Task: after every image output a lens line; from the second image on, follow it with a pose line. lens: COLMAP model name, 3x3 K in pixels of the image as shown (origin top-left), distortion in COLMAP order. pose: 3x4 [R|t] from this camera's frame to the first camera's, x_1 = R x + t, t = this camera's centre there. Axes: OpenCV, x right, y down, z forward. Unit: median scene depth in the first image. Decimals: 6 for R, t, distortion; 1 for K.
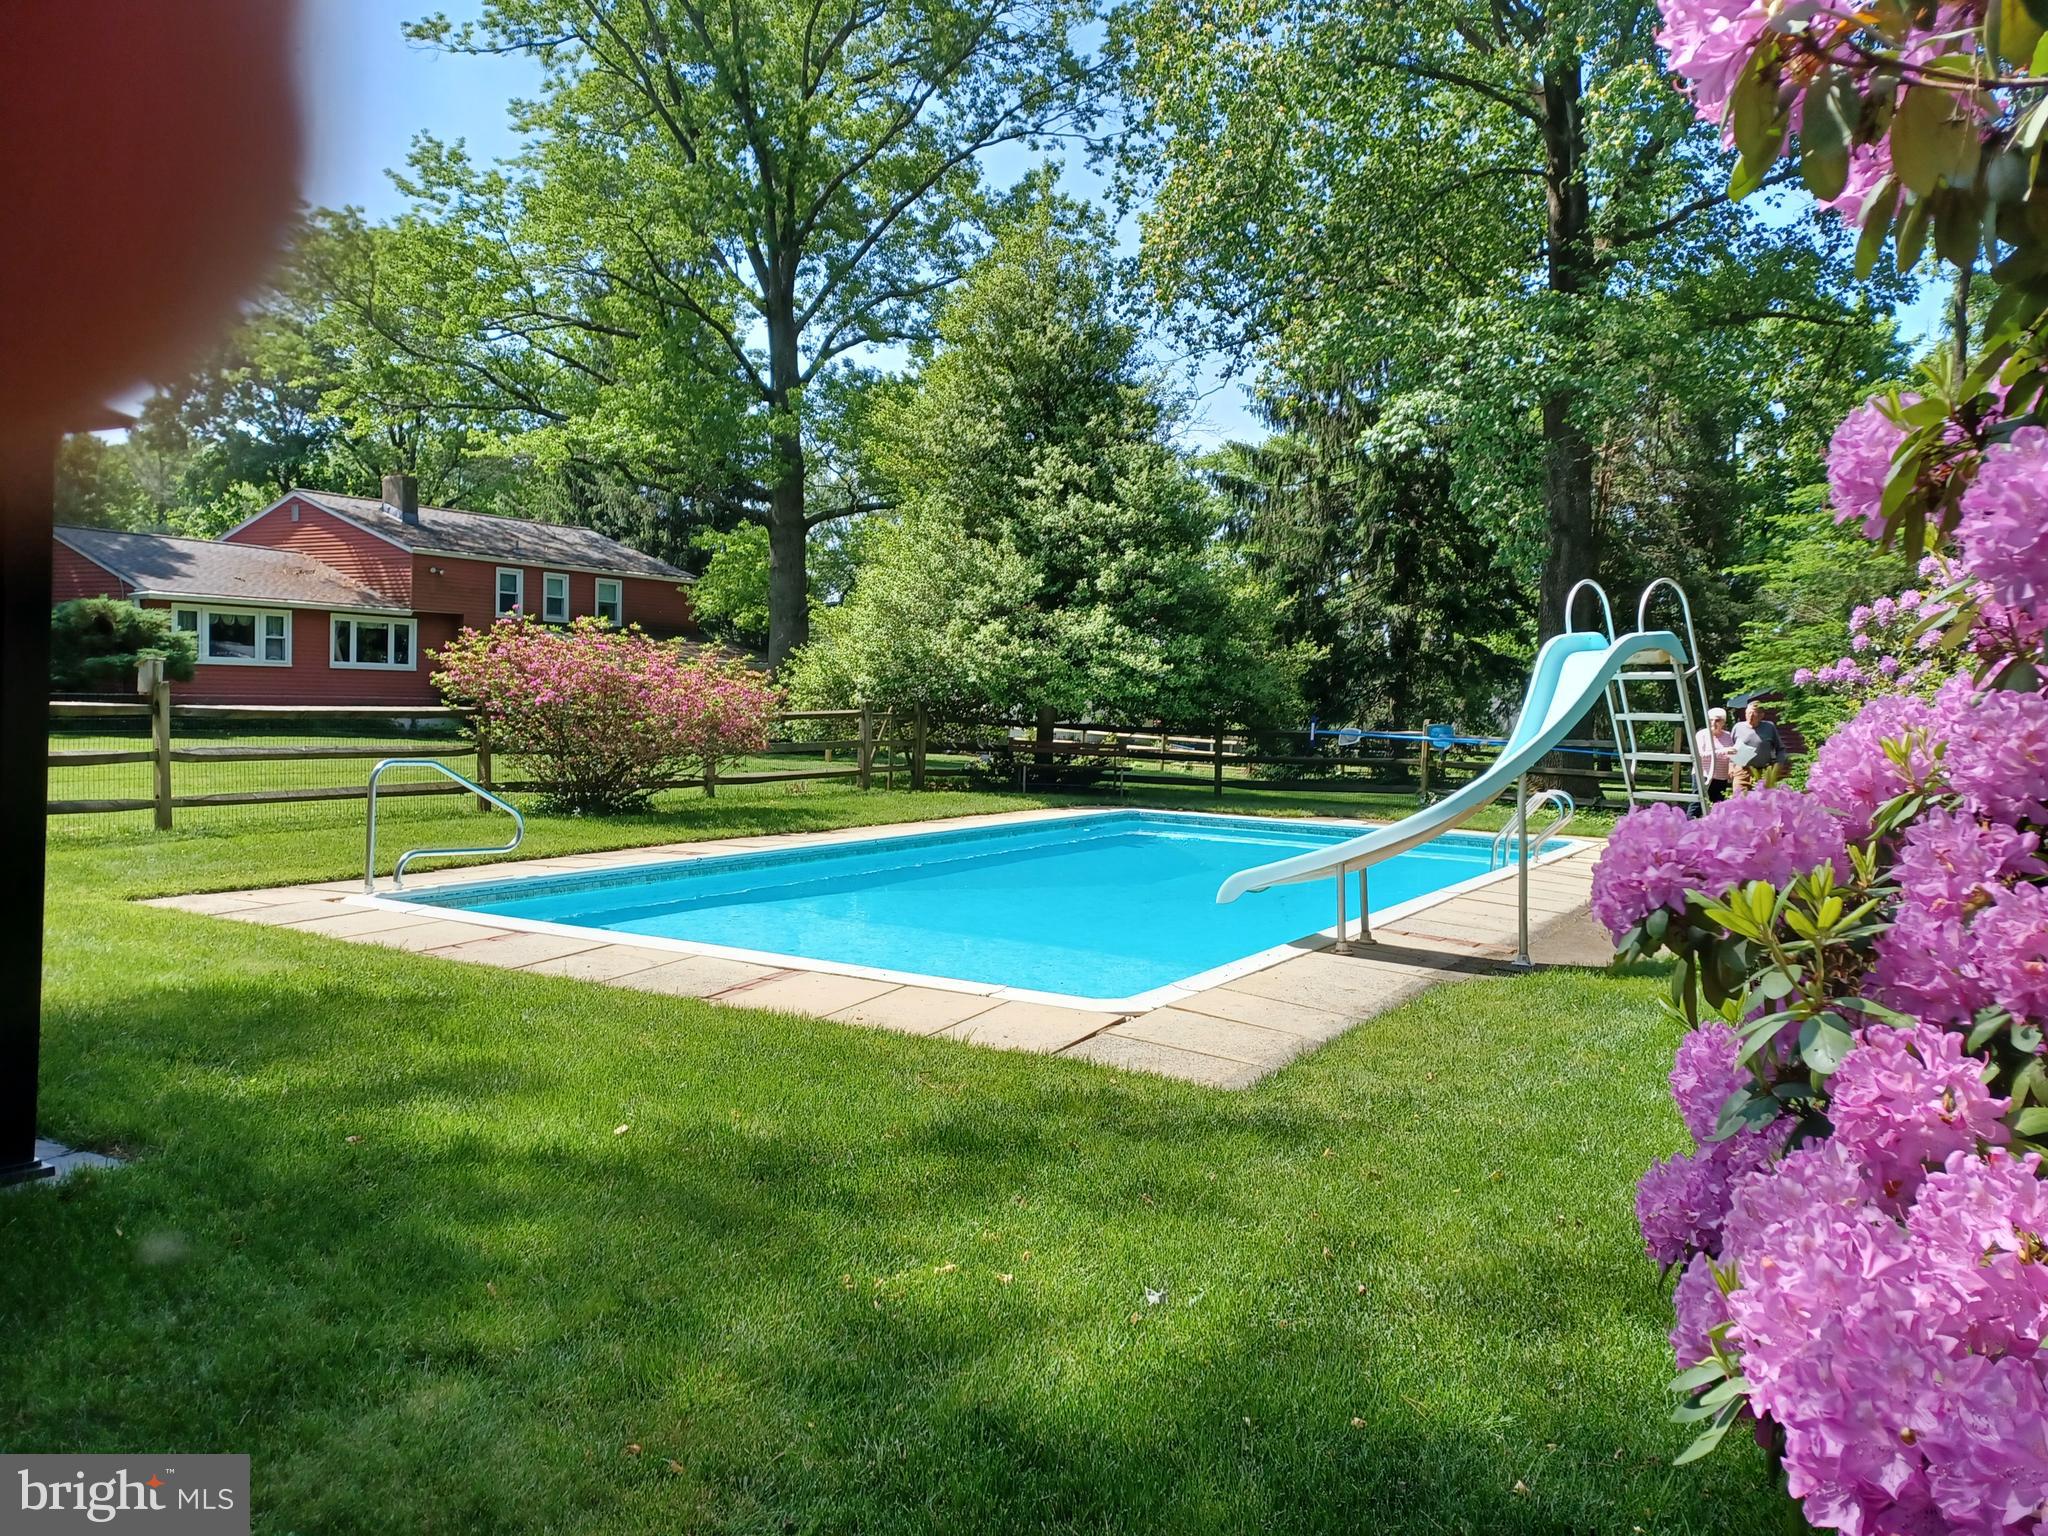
lens RADIAL K [[1504.7, 0, 1049.1], [0, 1504.7, 767.0], [0, 0, 1]] dist [-0.068532, 0.144766]
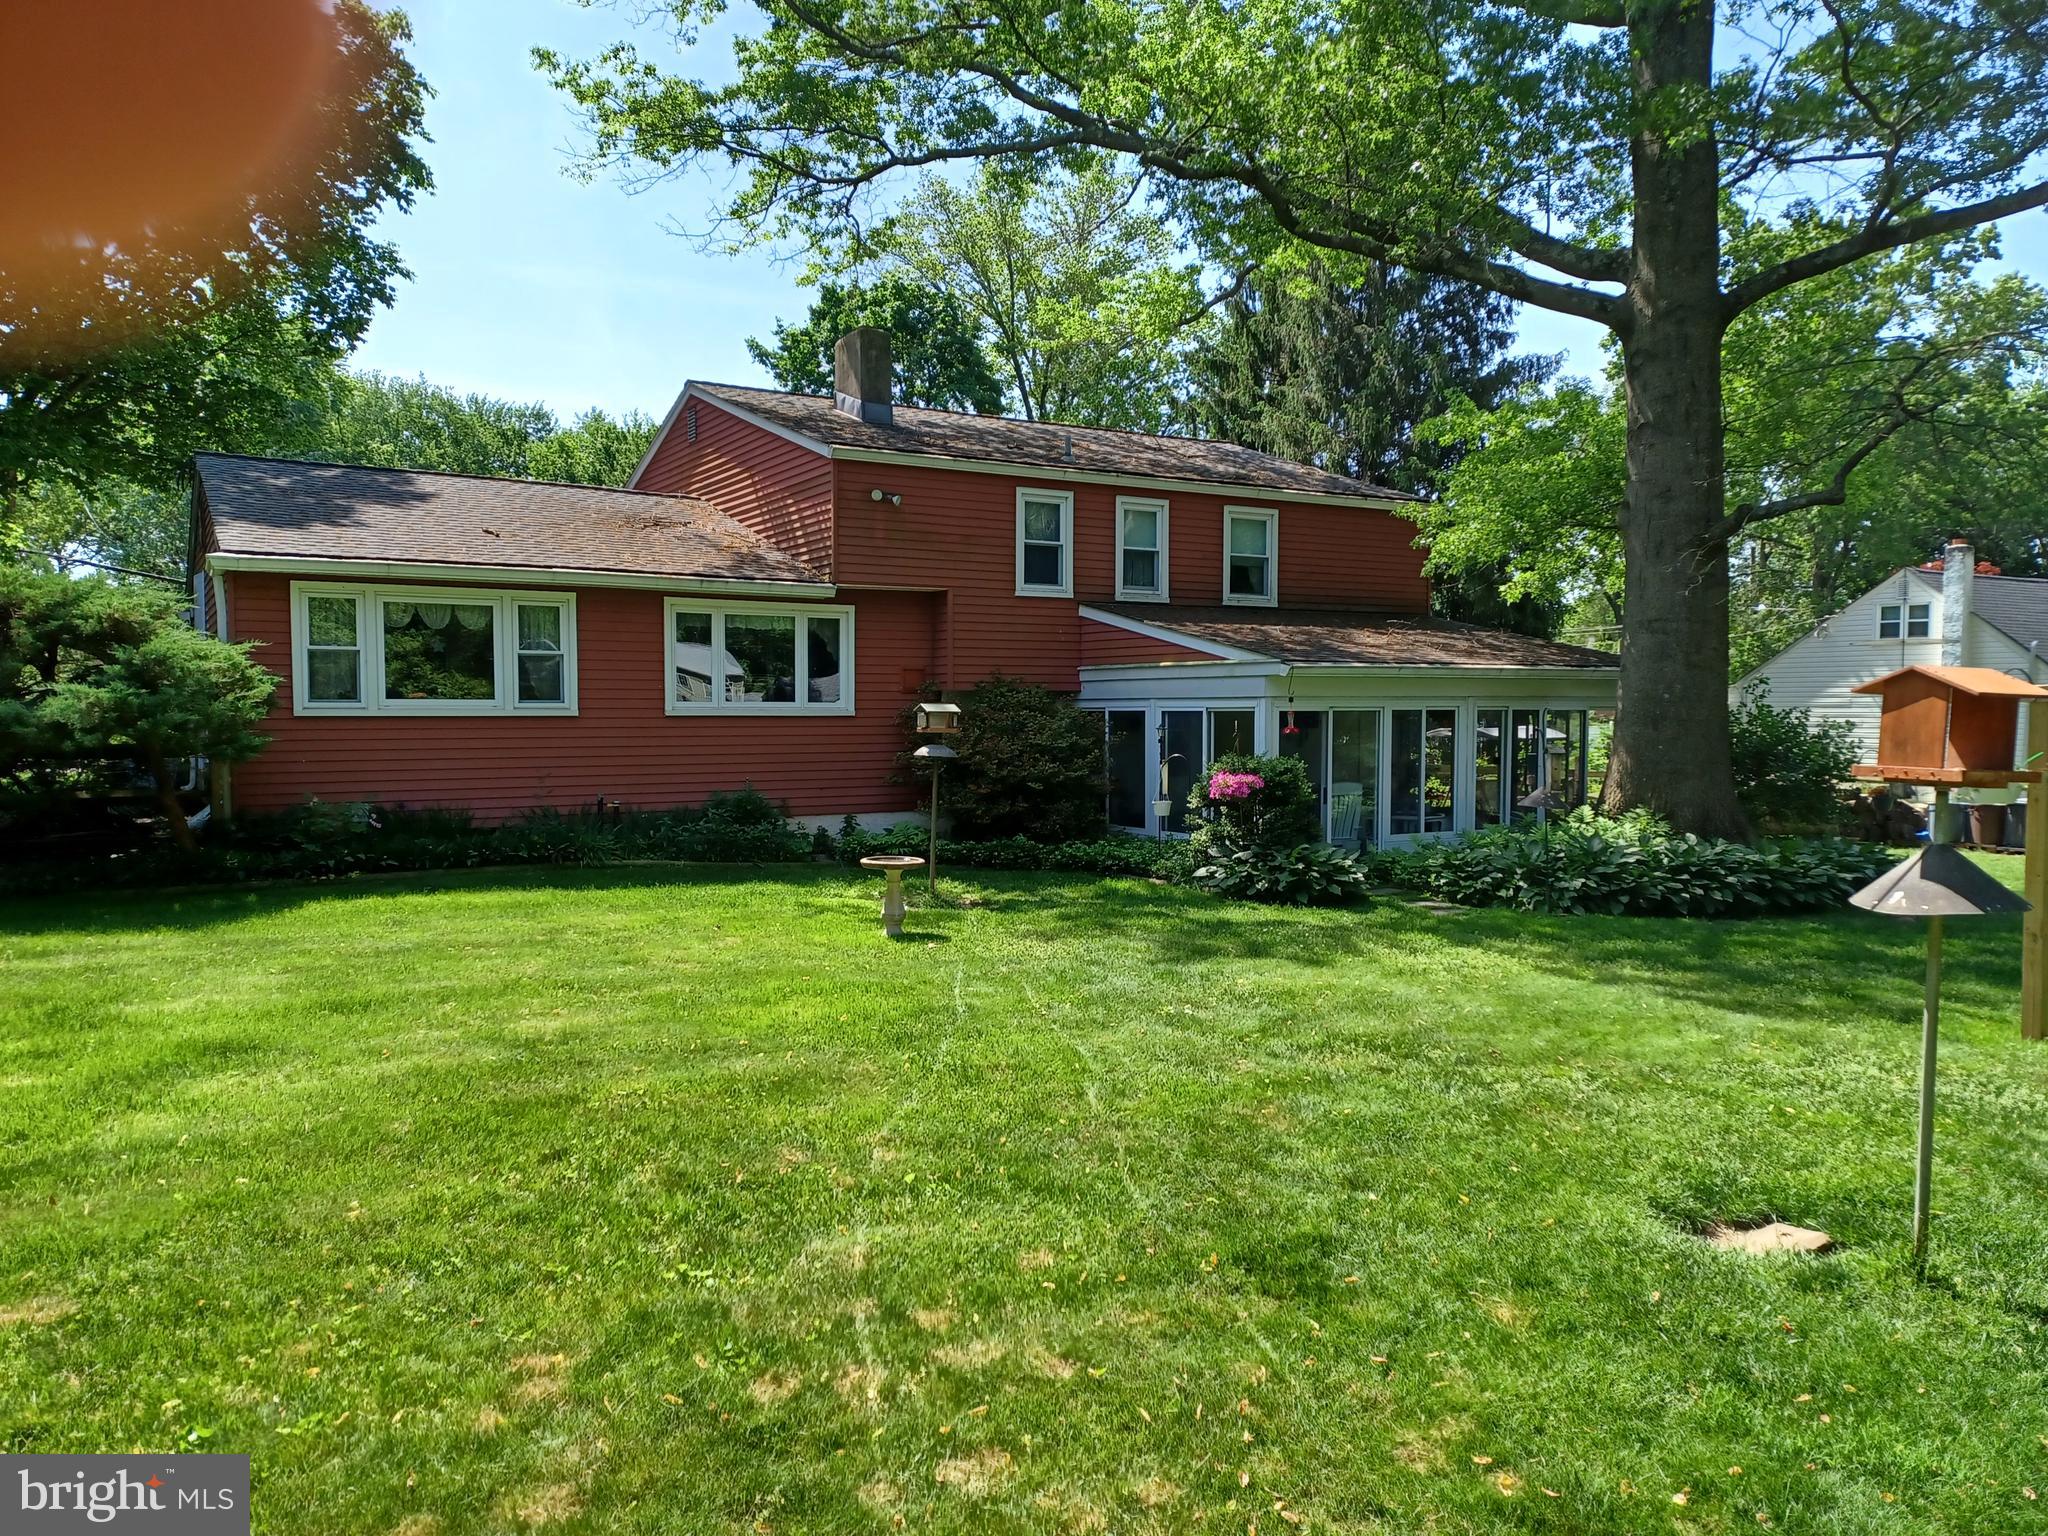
lens RADIAL K [[1504.7, 0, 1049.1], [0, 1504.7, 767.0], [0, 0, 1]] dist [-0.068532, 0.144766]
pose [[0.902209, -0.011082, -0.431157, -0.165889], [0.005249, 0.999878, -0.014717, -0.040874], [0.431267, 0.011014, 0.902157, 0.611170]]
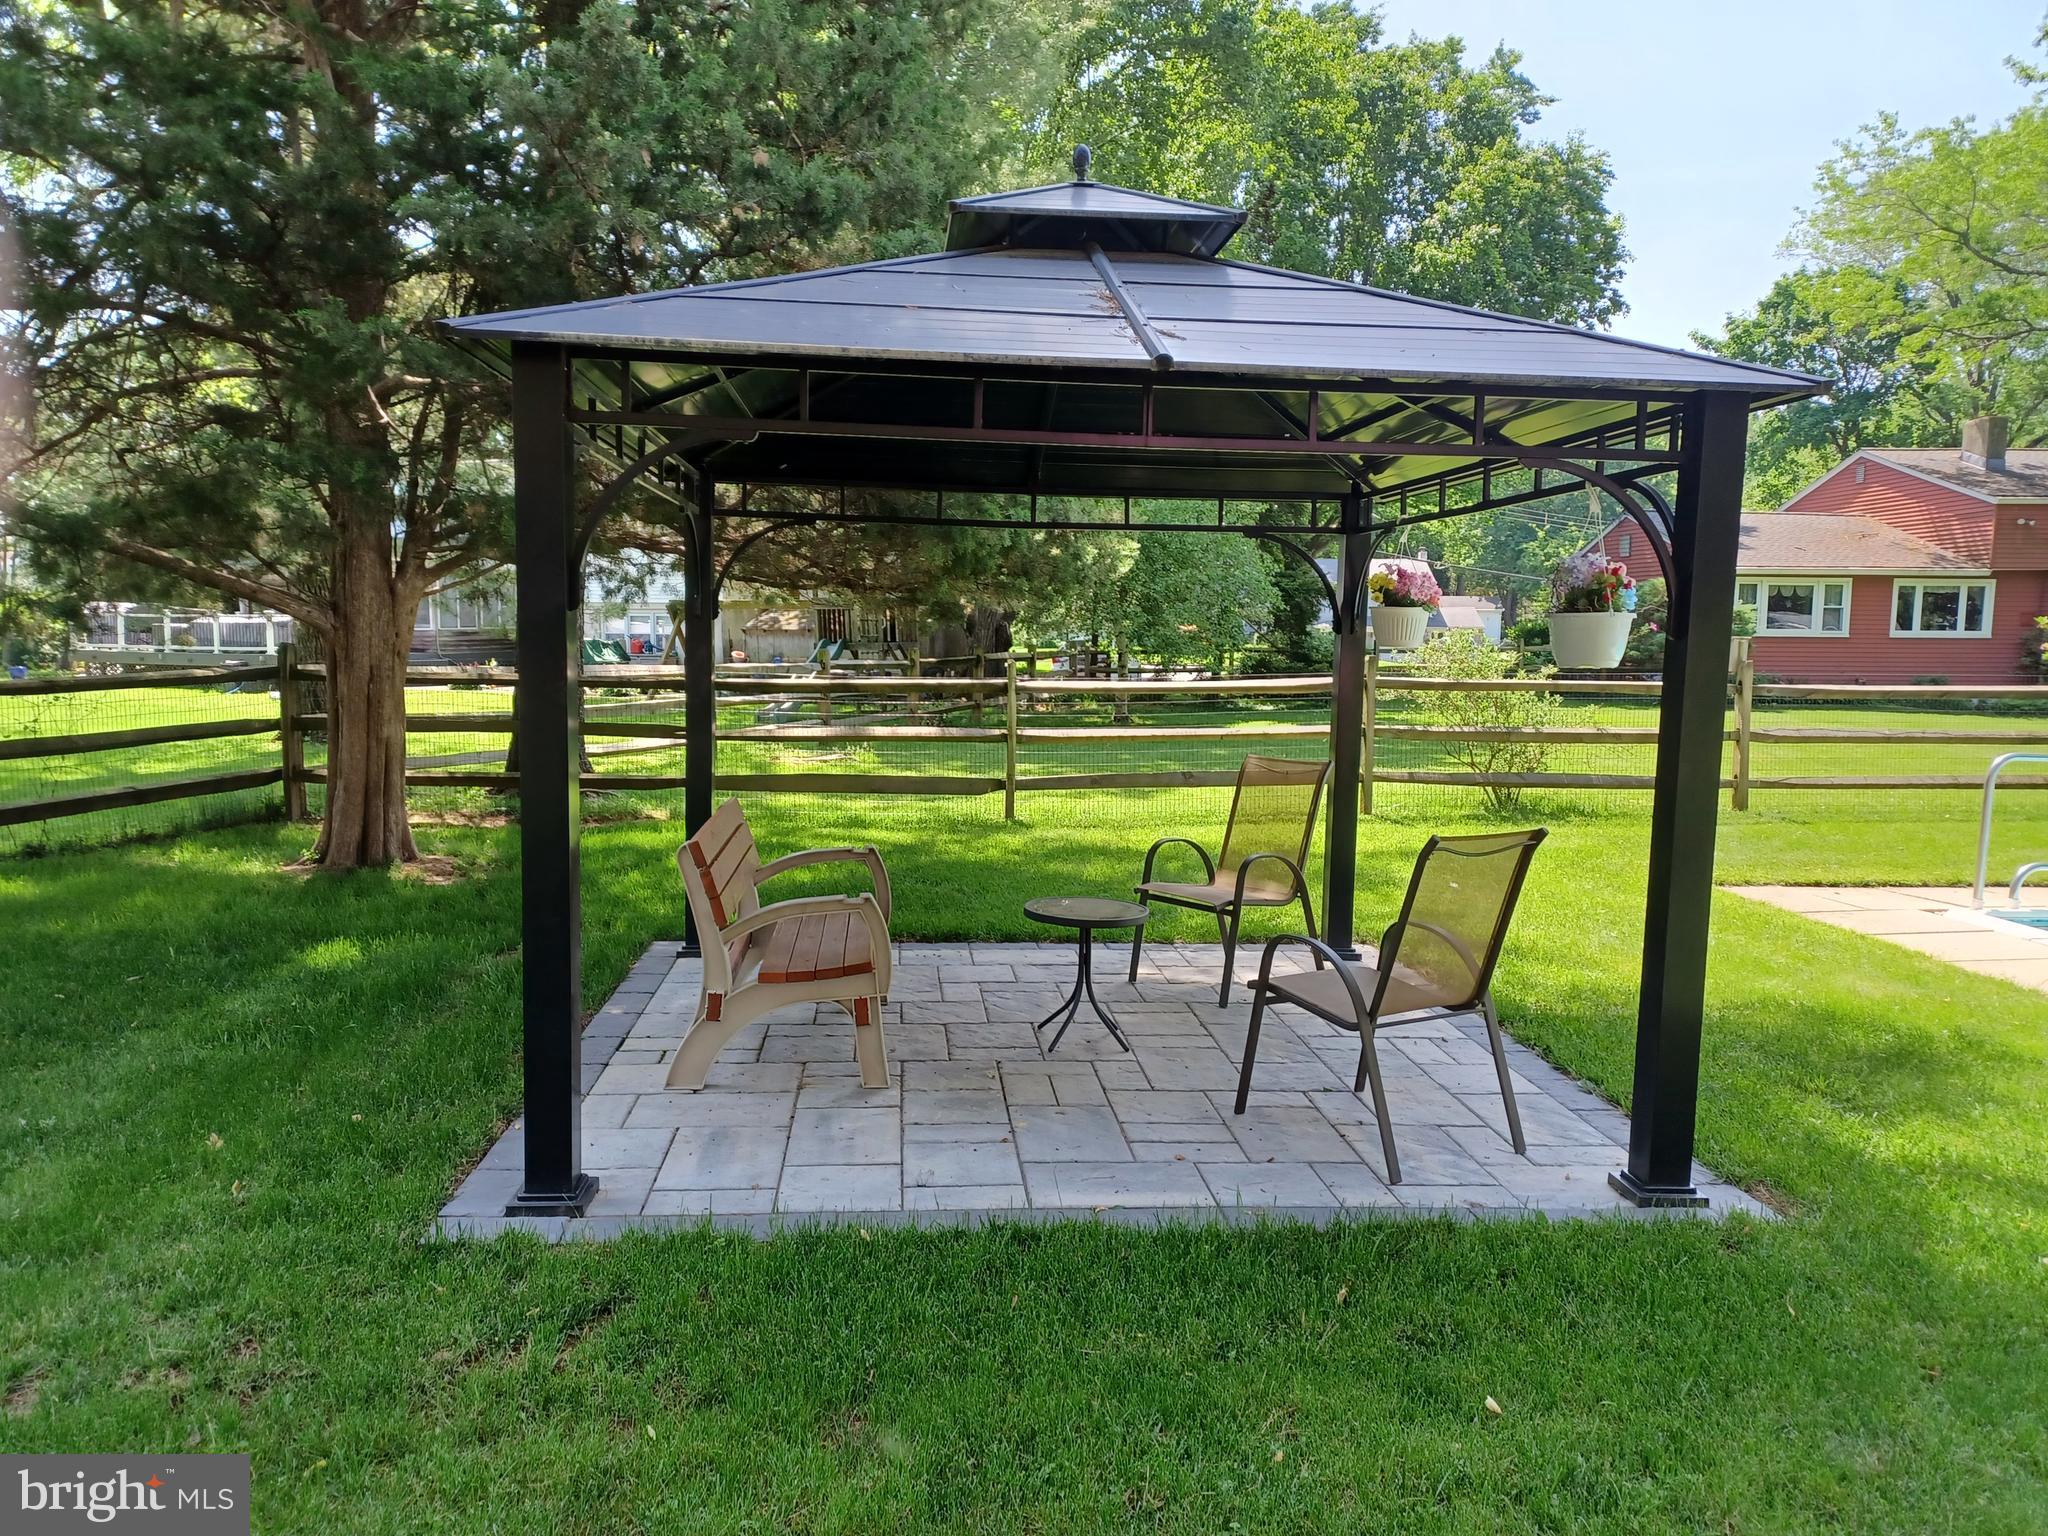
lens RADIAL K [[1504.7, 0, 1049.1], [0, 1504.7, 767.0], [0, 0, 1]] dist [-0.068532, 0.144766]
pose [[0.590225, 0.051822, -0.805574, -0.035520], [-0.032672, 0.998653, 0.040305, -0.005939], [0.806577, 0.002530, 0.591123, 0.025453]]
